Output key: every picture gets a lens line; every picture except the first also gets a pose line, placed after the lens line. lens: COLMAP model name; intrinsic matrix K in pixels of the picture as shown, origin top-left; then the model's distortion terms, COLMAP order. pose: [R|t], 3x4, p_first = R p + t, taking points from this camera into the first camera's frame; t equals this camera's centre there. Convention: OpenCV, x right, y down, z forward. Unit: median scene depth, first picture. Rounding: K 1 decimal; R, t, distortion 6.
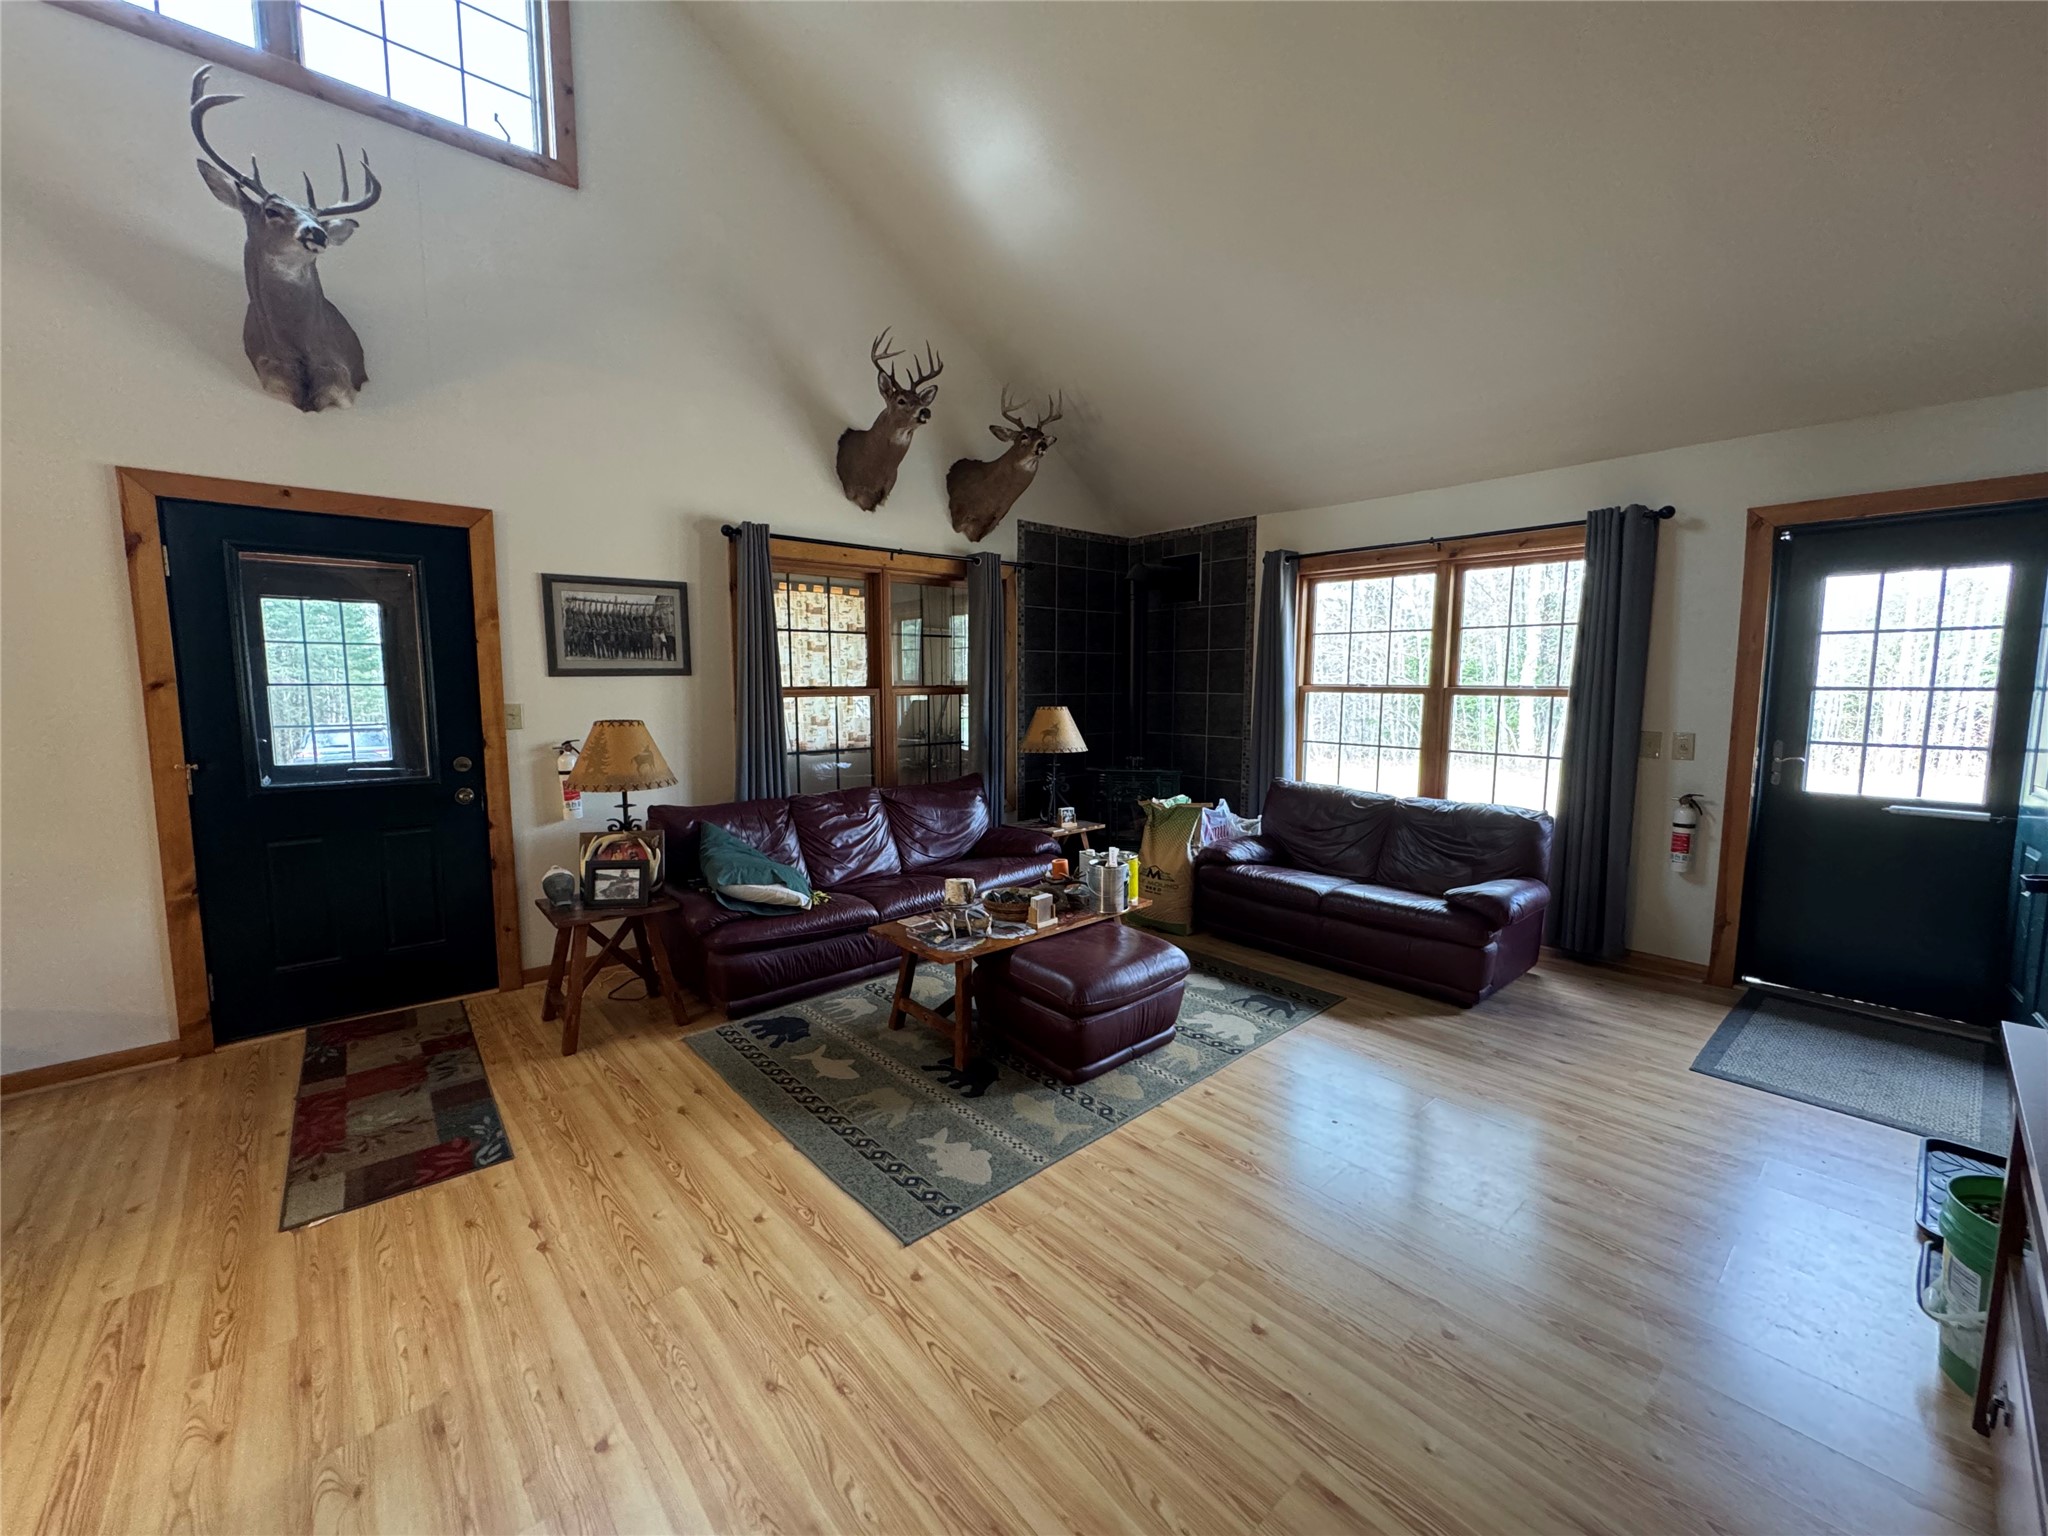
lens RADIAL K [[815.2, 0, 1022.8], [0, 815.2, 769.0], [0, 0, 1]] dist [-0.002235, -0.000076]
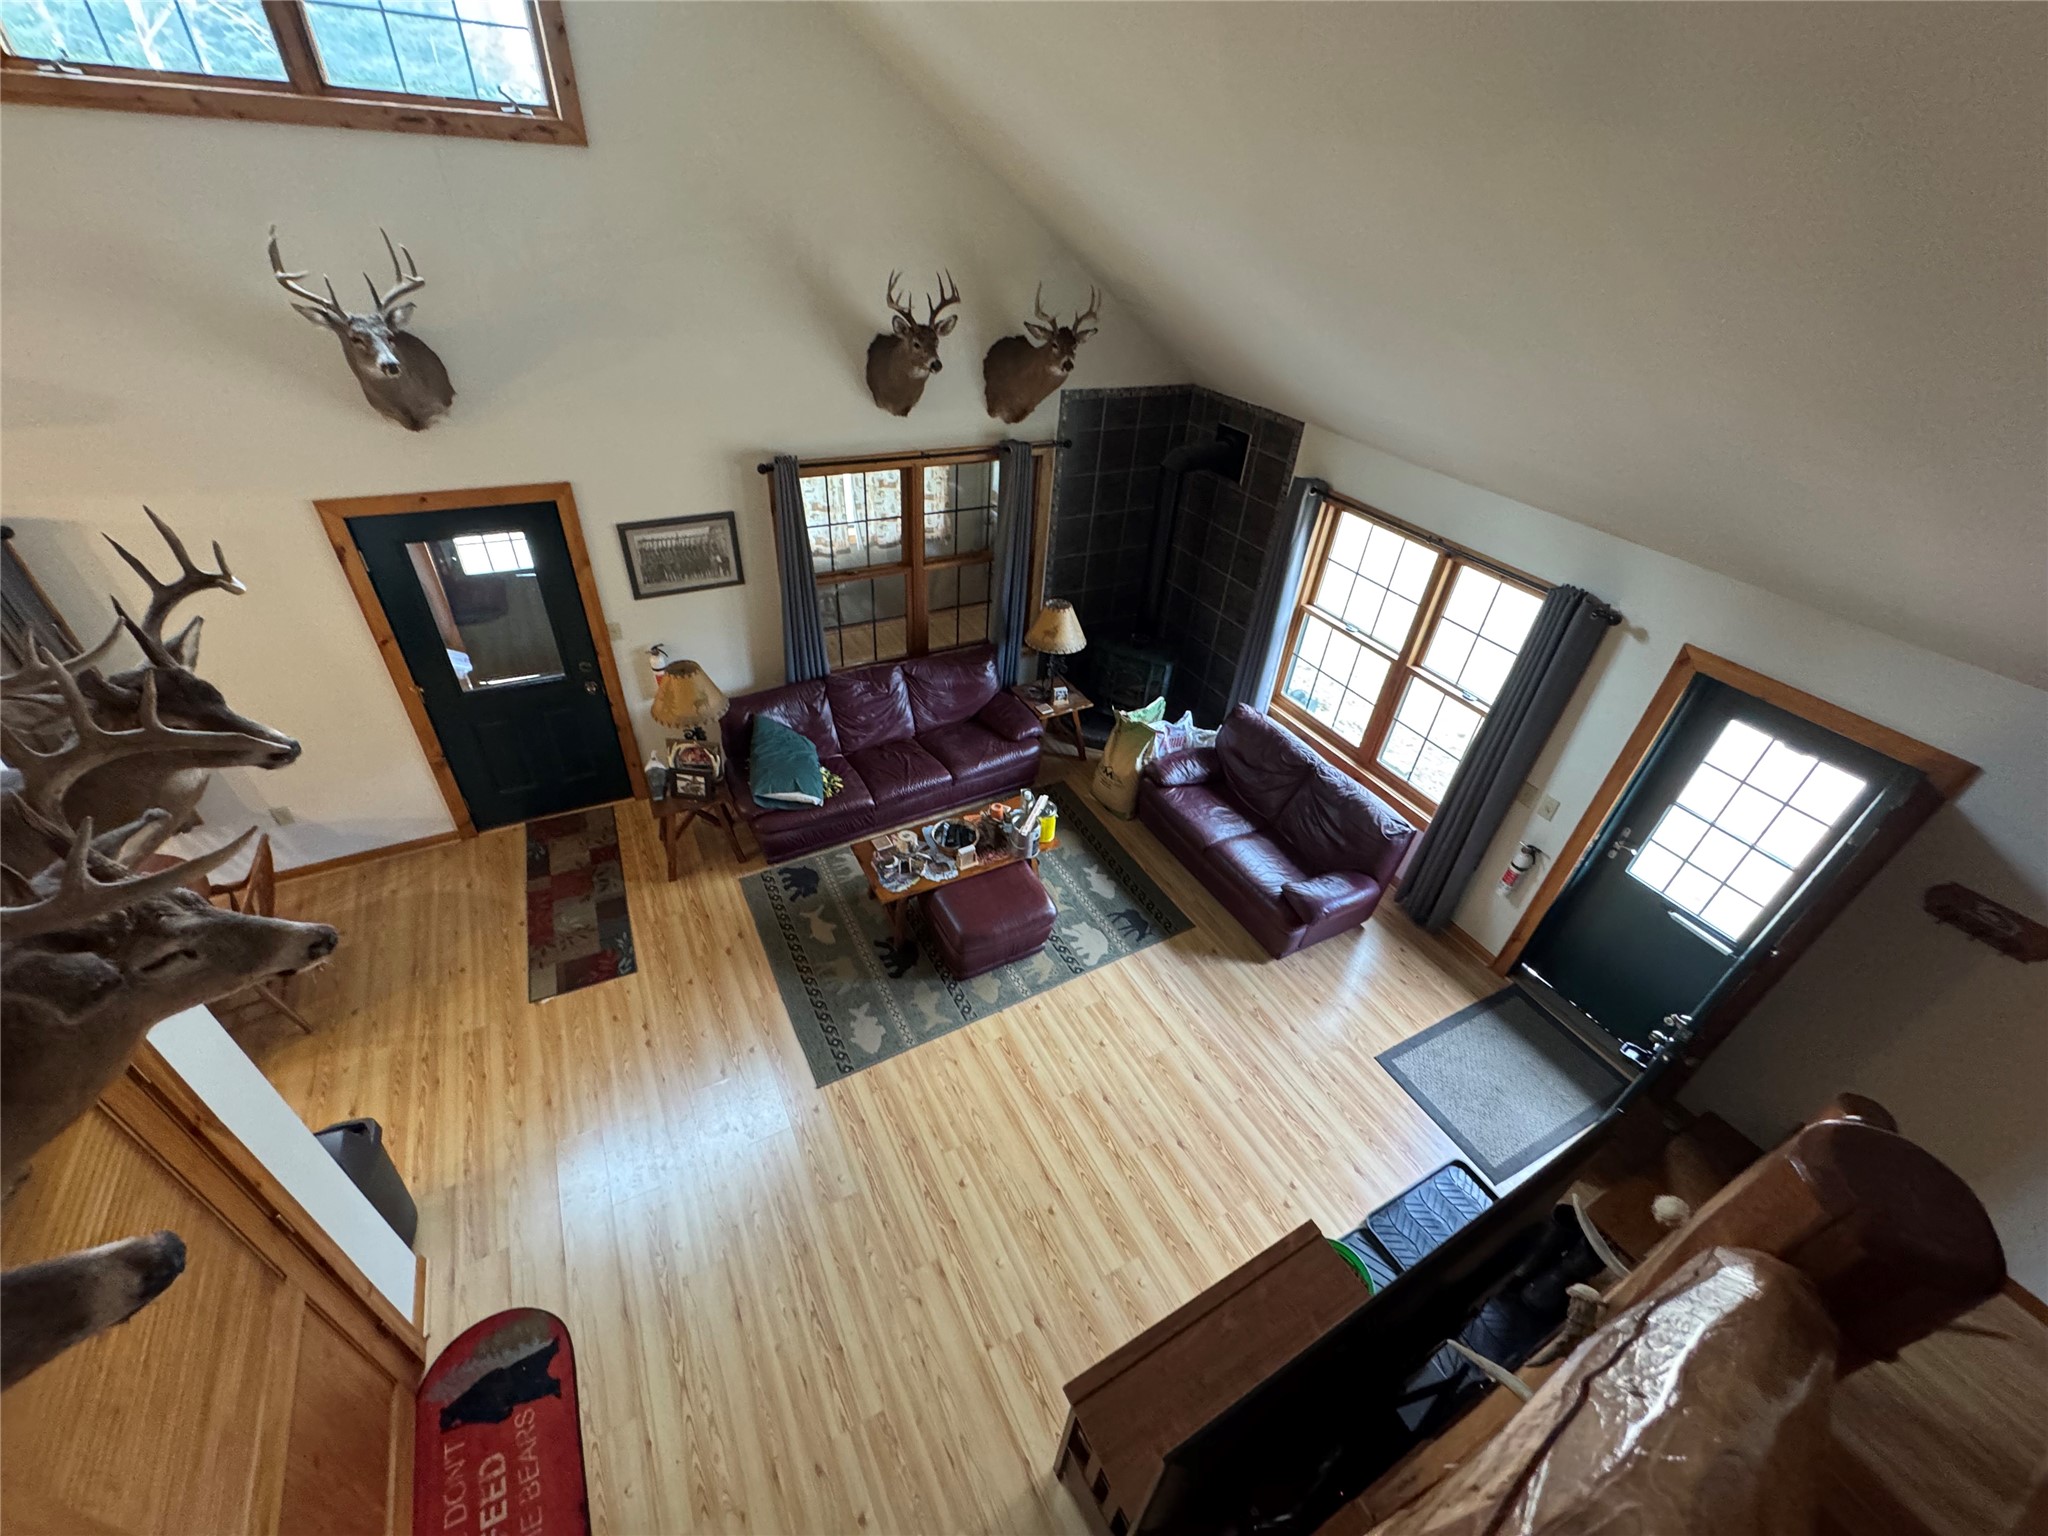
lens RADIAL K [[816.6, 0, 1024.0], [0, 816.6, 768.0], [0, 0, 1]] dist [-0.002119, 0.000216]
pose [[0.972827, 0.183710, -0.140917, 0.266960], [-0.090476, 0.861870, 0.498993, -0.618721], [0.213122, -0.472684, 0.855072, -0.111353]]
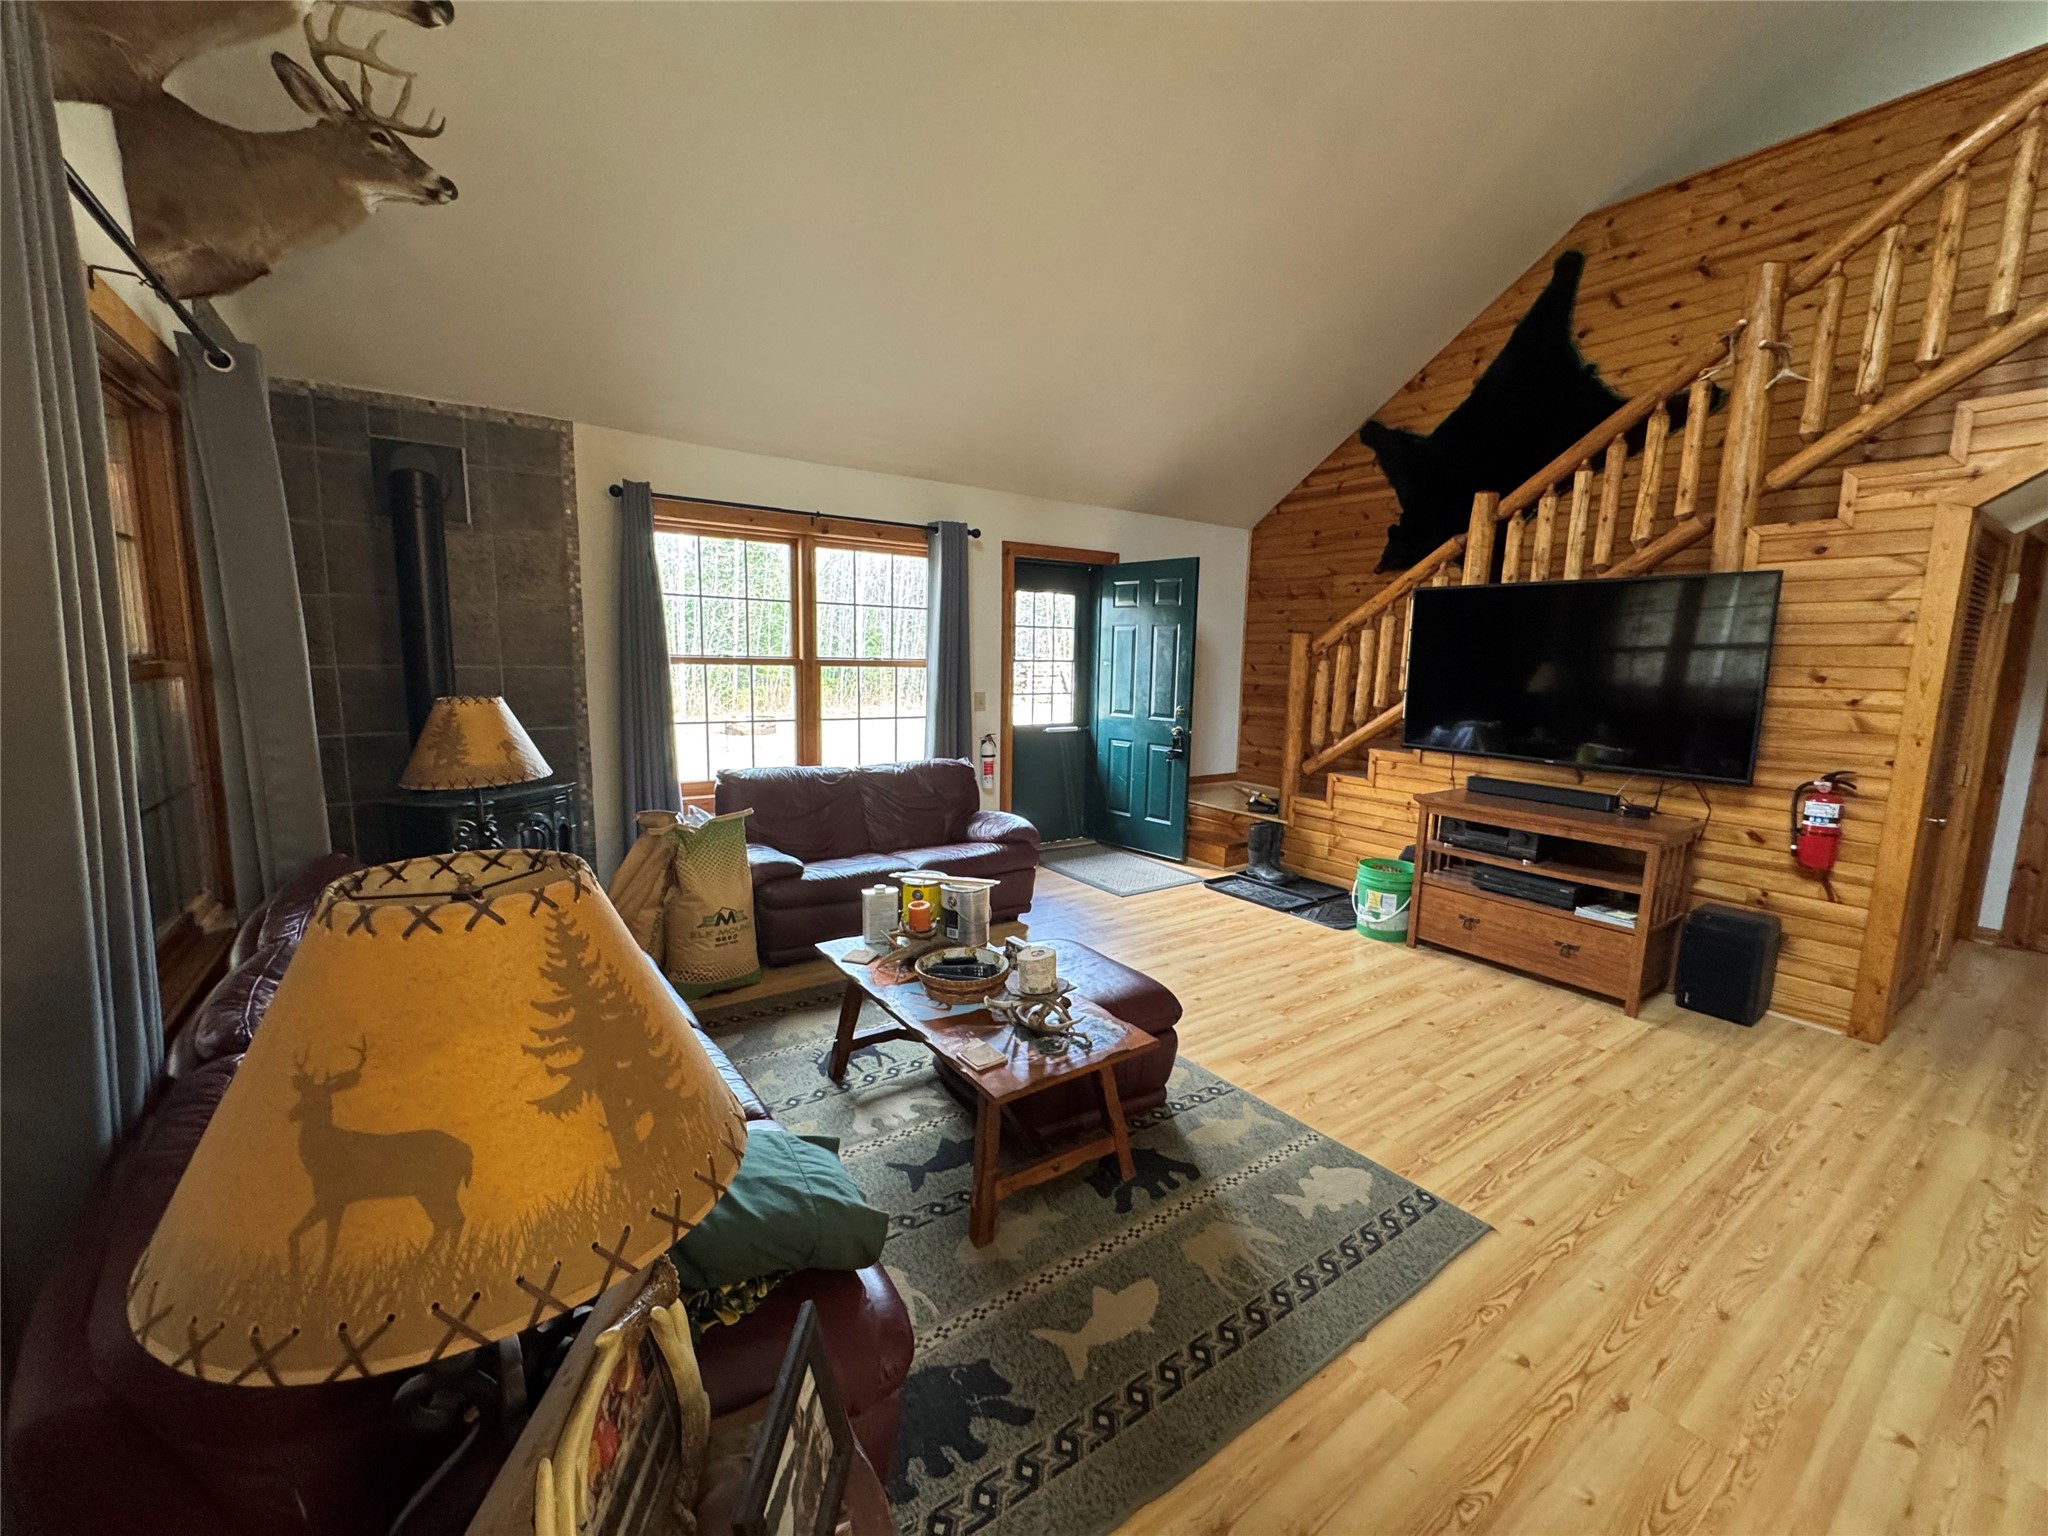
lens RADIAL K [[816.6, 0, 1024.0], [0, 816.6, 768.0], [0, 0, 1]] dist [-0.002119, 0.000216]
pose [[0.114349, -0.136901, 0.983963, -0.647758], [0.089417, 0.987858, 0.127052, -0.093519], [-0.989408, 0.073455, 0.125202, 0.805910]]
